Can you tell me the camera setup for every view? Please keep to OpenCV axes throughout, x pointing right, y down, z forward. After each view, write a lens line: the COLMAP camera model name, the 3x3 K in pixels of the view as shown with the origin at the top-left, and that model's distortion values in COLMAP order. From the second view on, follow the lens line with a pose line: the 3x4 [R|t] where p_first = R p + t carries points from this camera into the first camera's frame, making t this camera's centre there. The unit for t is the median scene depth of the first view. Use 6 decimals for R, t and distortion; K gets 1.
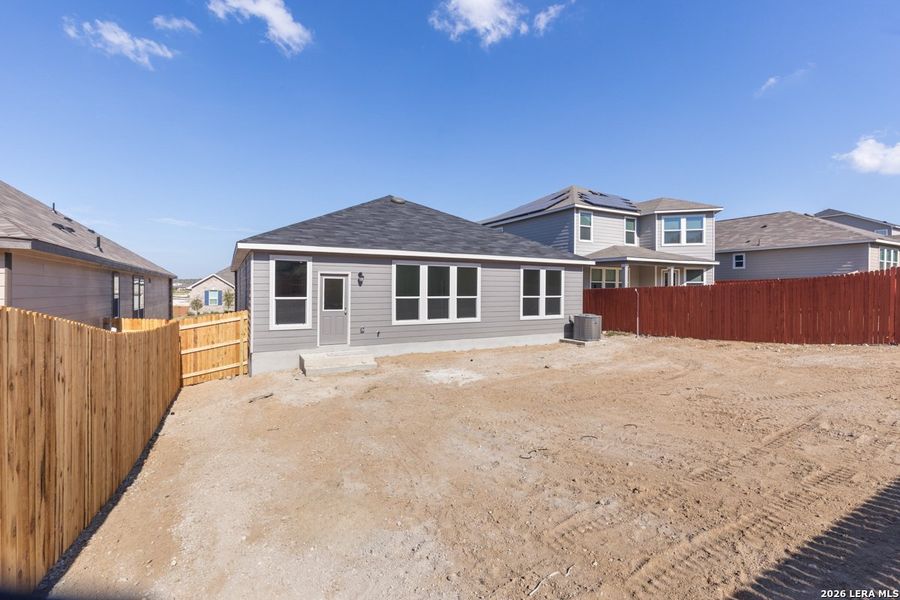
lens RADIAL K [[420.3, 0, 466.0], [0, 420.3, 286.0], [0, 0, 1]] dist [-0.012738, -0.000081]
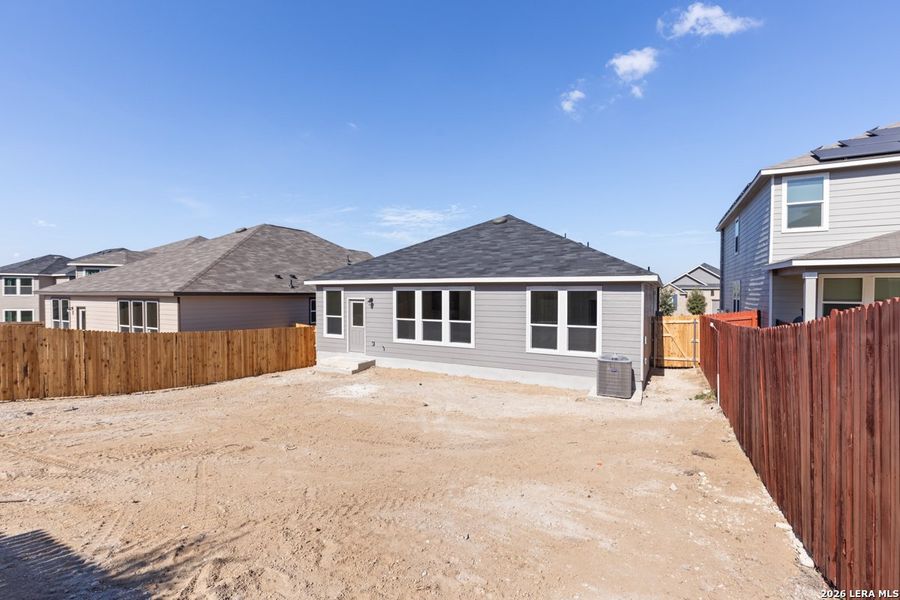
lens RADIAL K [[402.8, 0, 453.8], [0, 402.8, 288.1], [0, 0, 1]] dist [-0.001516, -0.000258]
pose [[0.507872, -0.017726, -0.861250, 0.827270], [0.000630, 0.999796, -0.020206, -0.033244], [0.861432, 0.009720, 0.507780, 0.528280]]
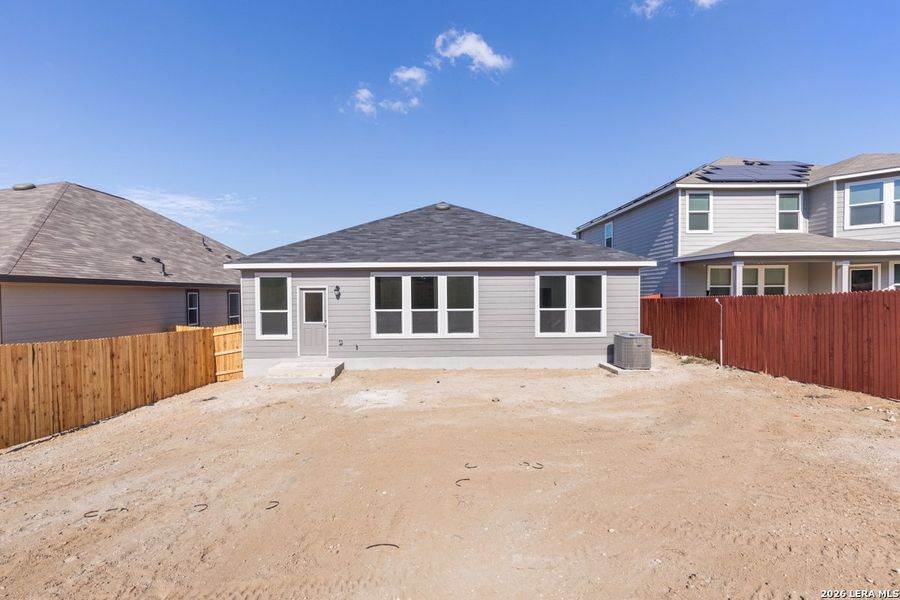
lens RADIAL K [[405.1, 0, 399.9], [0, 405.1, 301.9], [0, 0, 1]] dist [-0.000433, 0.000097]
pose [[0.862761, -0.009928, -0.505515, 0.336960], [0.014932, 0.999871, 0.005847, 0.002819], [0.505392, -0.012593, 0.862798, 0.199833]]
